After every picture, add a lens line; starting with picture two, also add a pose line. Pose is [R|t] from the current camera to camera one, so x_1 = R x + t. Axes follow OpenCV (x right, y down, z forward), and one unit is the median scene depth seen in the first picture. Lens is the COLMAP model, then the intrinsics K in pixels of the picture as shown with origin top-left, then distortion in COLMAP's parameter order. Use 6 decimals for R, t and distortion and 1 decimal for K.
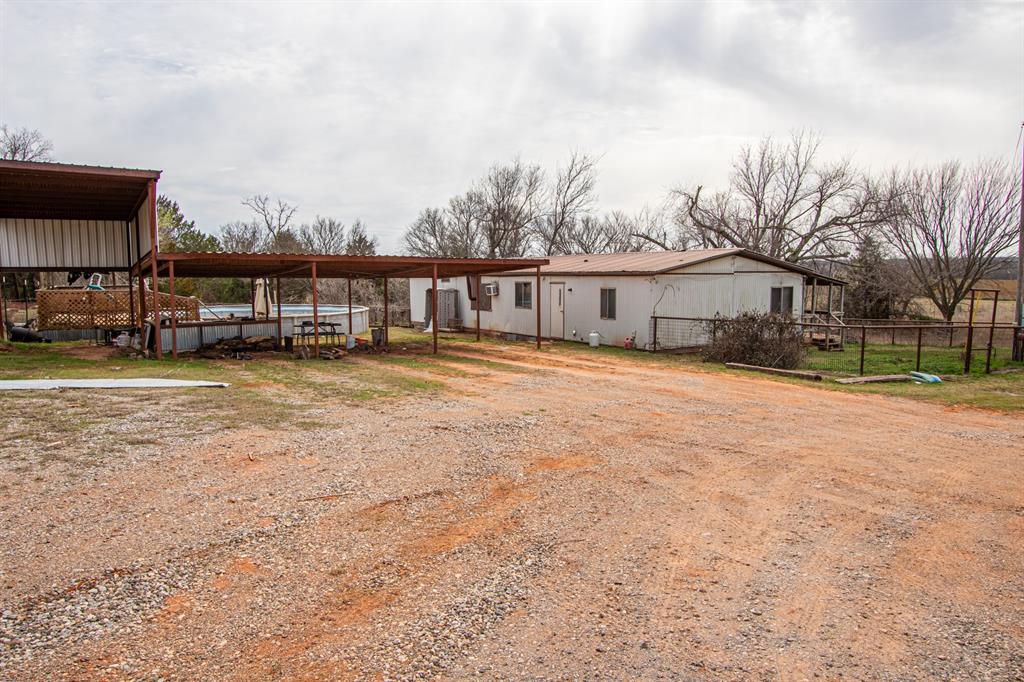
lens RADIAL K [[690.7, 0, 518.4], [0, 690.7, 332.5], [0, 0, 1]] dist [-0.003849, 0.002837]
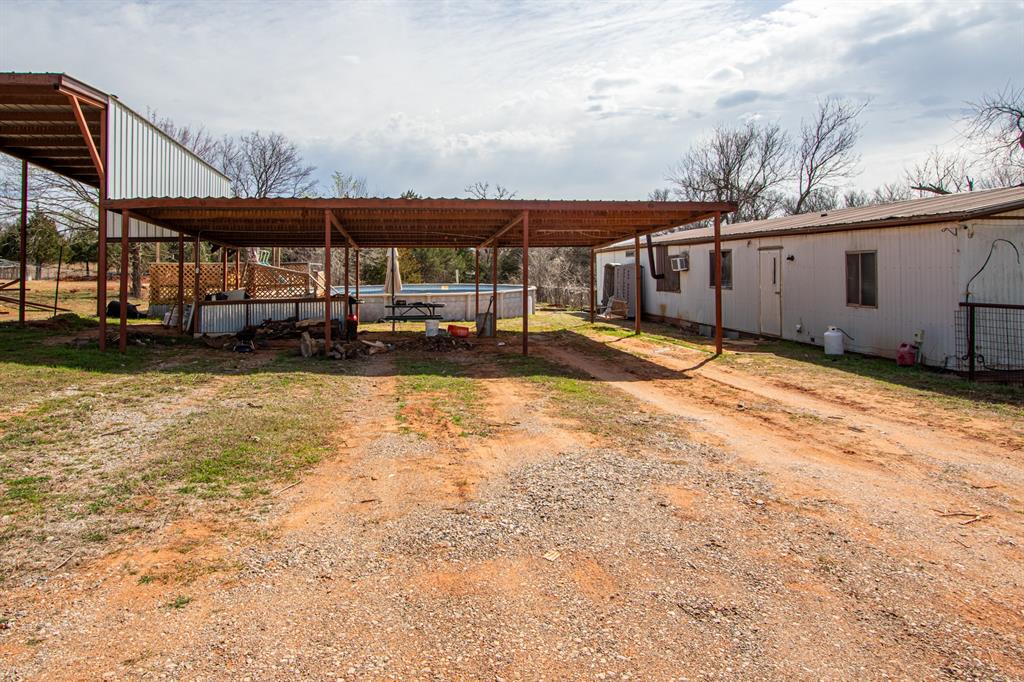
lens RADIAL K [[600.5, 0, 483.8], [0, 600.5, 264.4], [0, 0, 1]] dist [0.001692, -0.000578]
pose [[0.895988, -0.008129, -0.444005, 0.066833], [-0.029700, 0.996497, -0.078179, -0.005877], [0.443085, 0.083234, 0.892607, 0.396019]]
